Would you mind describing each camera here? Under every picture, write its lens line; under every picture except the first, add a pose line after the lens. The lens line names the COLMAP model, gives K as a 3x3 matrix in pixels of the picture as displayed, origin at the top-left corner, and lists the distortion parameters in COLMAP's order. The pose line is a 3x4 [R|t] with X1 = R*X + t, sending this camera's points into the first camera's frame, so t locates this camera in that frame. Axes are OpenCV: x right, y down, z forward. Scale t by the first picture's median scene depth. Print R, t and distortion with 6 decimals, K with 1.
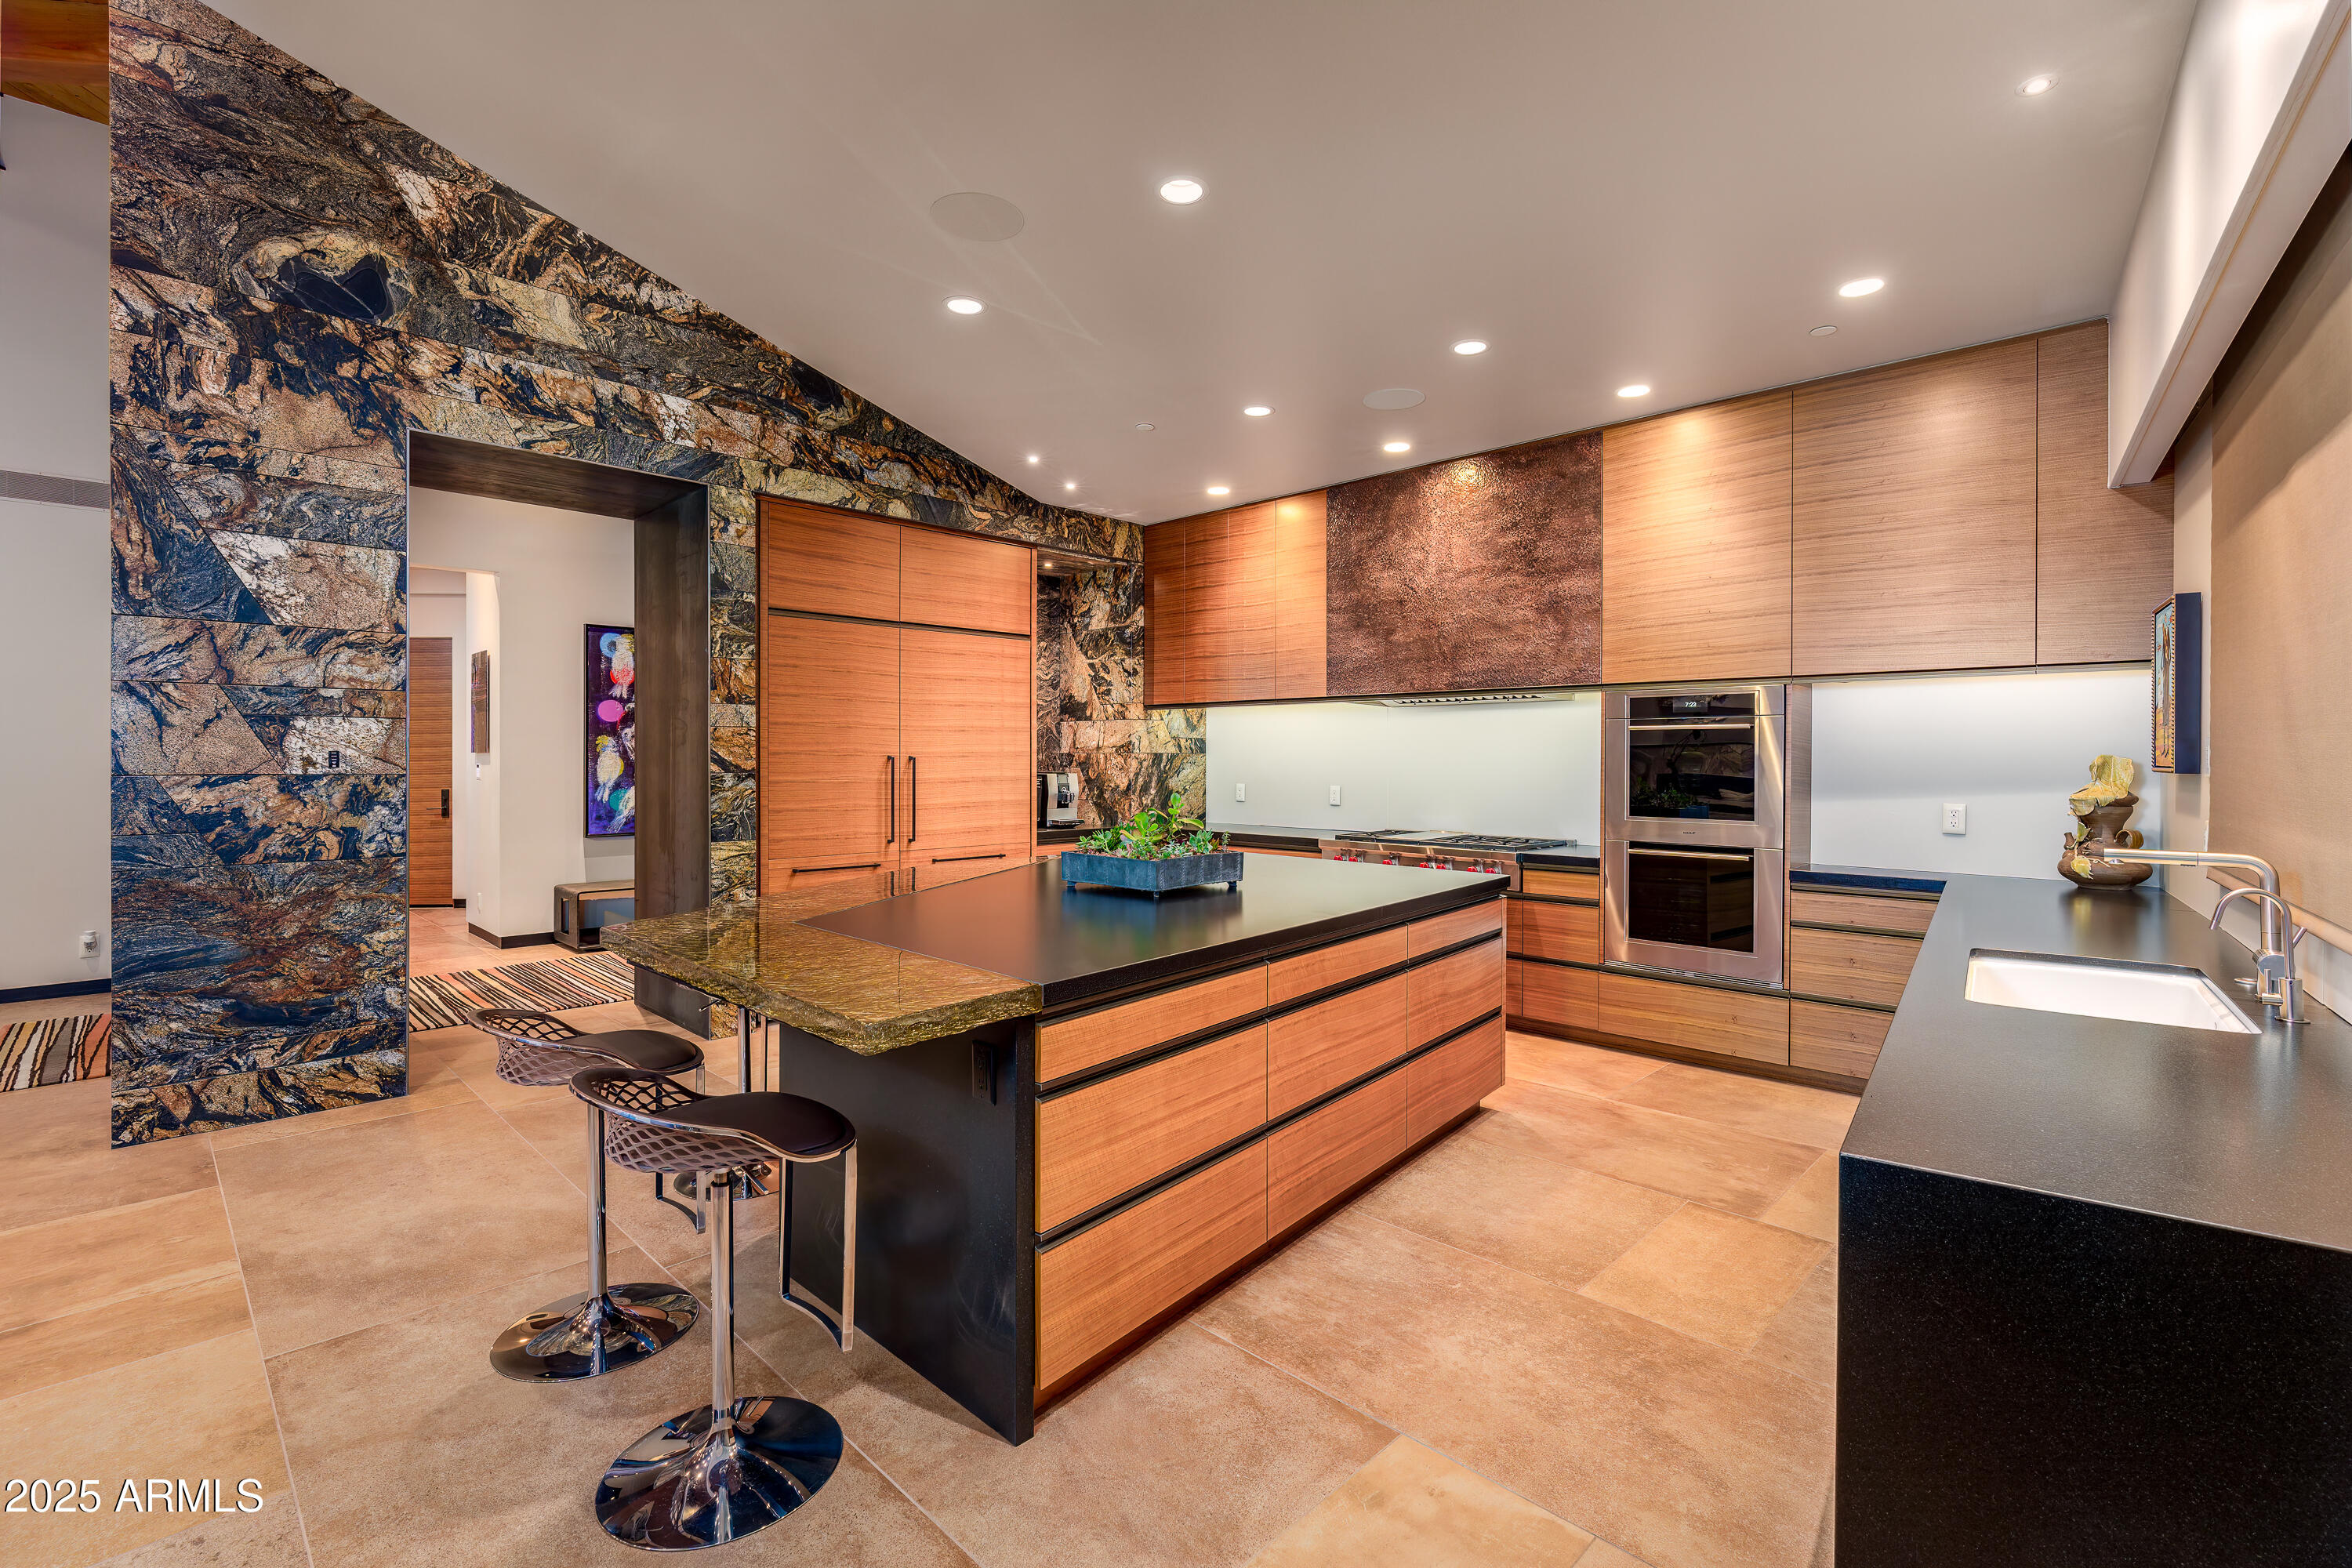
lens RADIAL K [[1063.9, 0, 1175.0], [0, 1063.9, 771.2], [0, 0, 1]] dist [-0.012179, 0.003852]
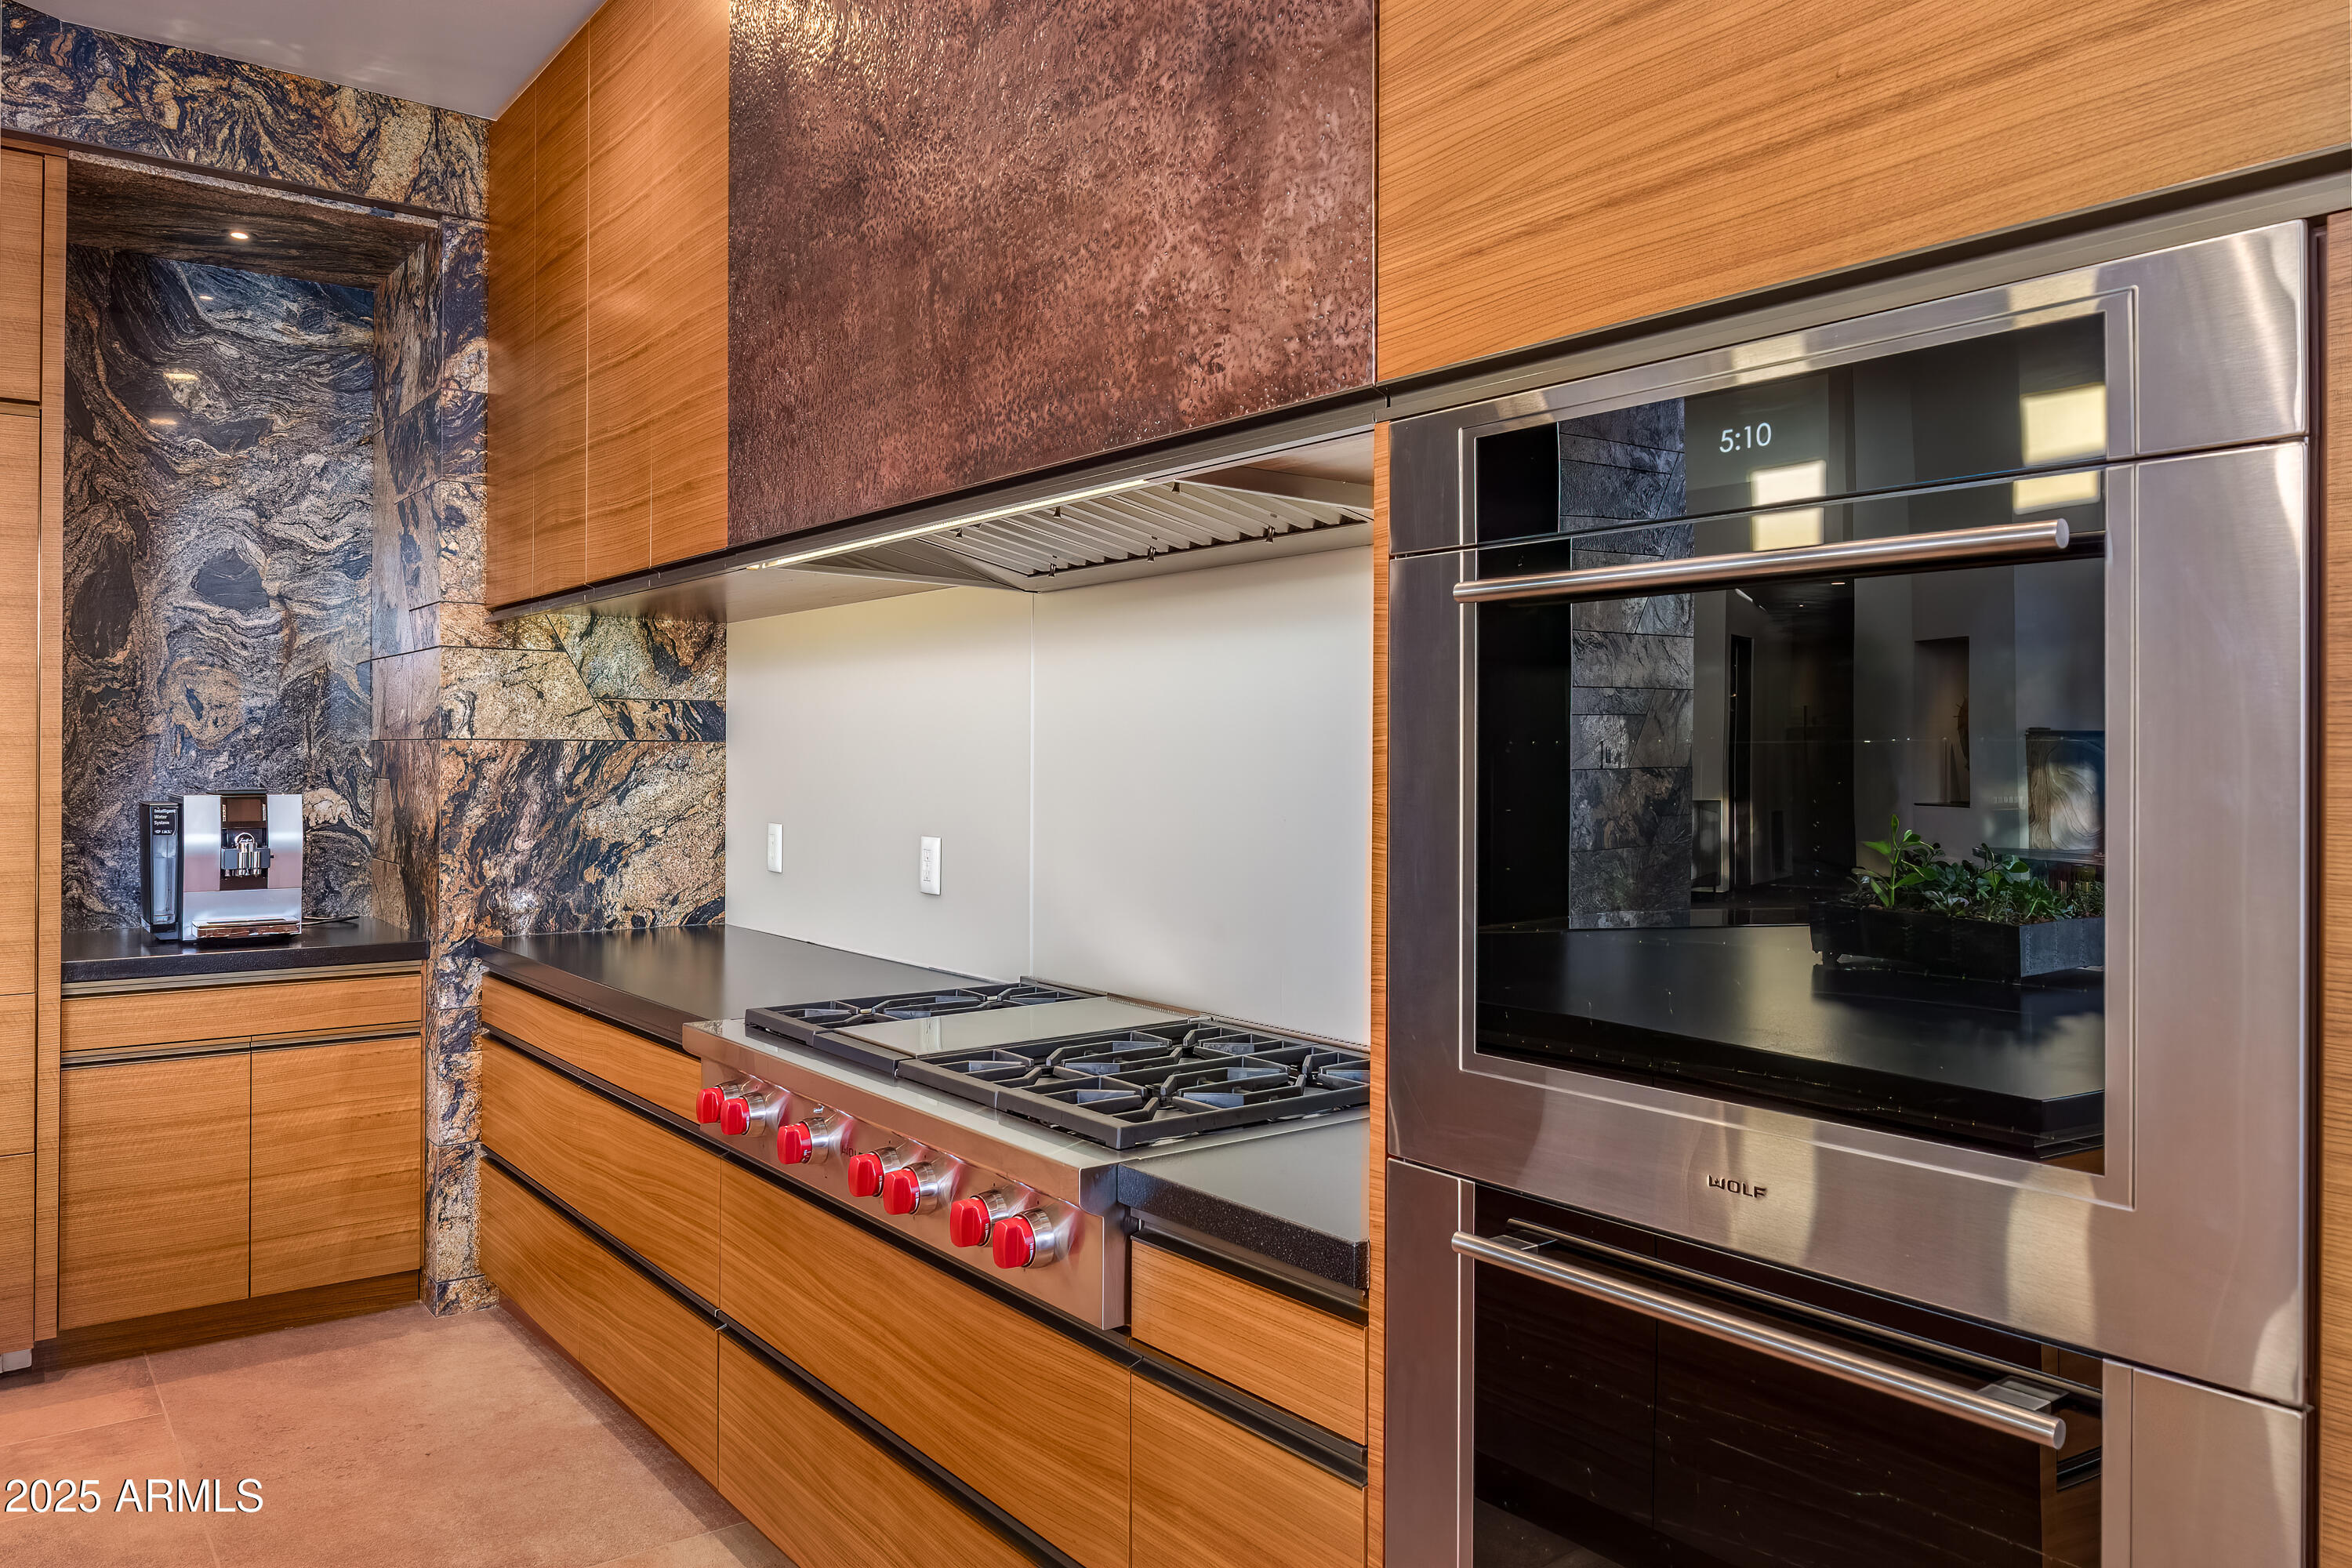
lens RADIAL K [[1629.9, 0, 1175.9], [0, 1629.9, 773.4], [0, 0, 1]] dist [-0.009764, -0.001206]
pose [[0.990211, 0.003343, -0.139538, 0.287749], [-0.003635, 0.999992, -0.001840, -0.005208], [0.139531, 0.002329, 0.990215, 0.485648]]
